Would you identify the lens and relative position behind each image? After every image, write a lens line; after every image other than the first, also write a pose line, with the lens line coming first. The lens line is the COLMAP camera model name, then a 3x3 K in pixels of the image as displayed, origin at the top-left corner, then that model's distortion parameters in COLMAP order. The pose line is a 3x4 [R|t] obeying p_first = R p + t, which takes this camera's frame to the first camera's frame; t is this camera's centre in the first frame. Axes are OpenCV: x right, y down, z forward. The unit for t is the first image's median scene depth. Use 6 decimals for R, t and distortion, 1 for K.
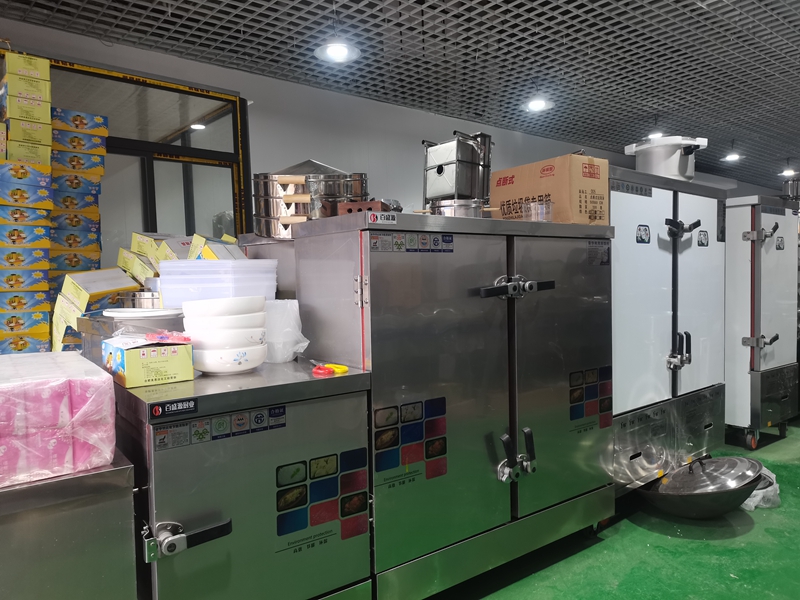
lens RADIAL K [[614.1, 0, 401.3], [0, 614.1, 298.7], [0, 0, 1]] dist [0.026367, -0.003047]
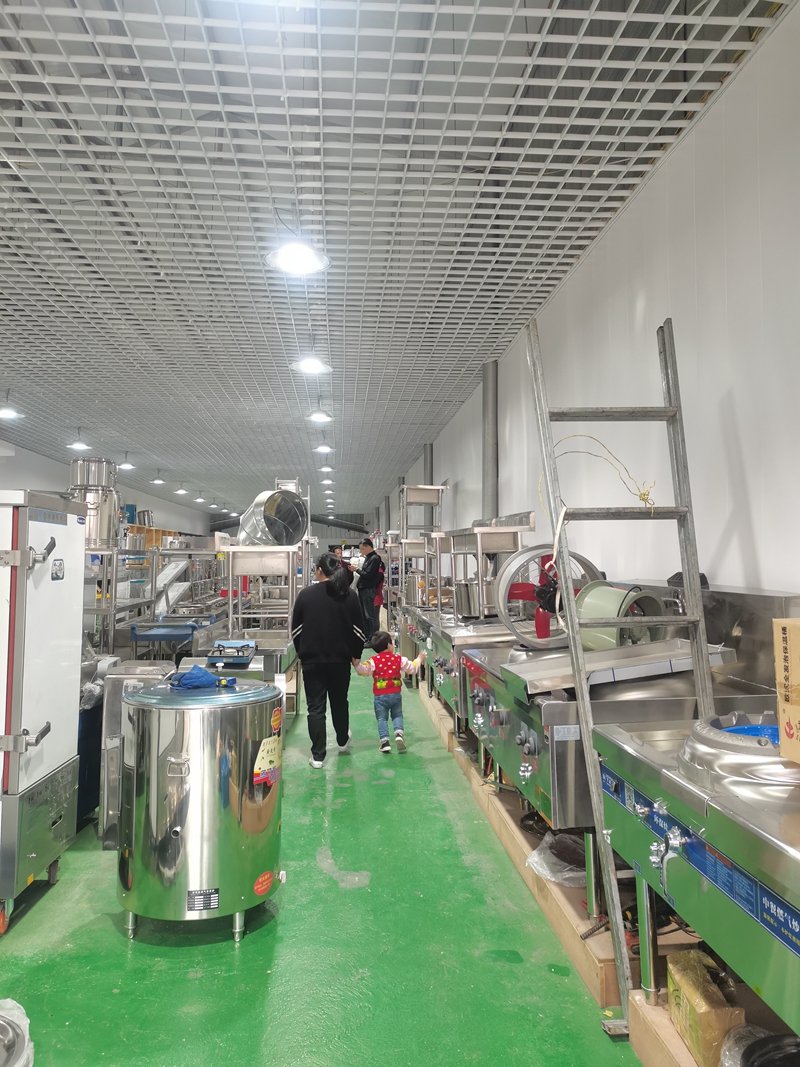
lens RADIAL K [[819.1, 0, 402.8], [0, 819.1, 531.0], [0, 0, 1]] dist [0.026367, -0.003047]
pose [[0.595434, 0.057038, 0.801377, 0.162178], [0.003422, 0.997288, -0.073524, -0.068554], [-0.803397, 0.046521, 0.593624, 0.244474]]
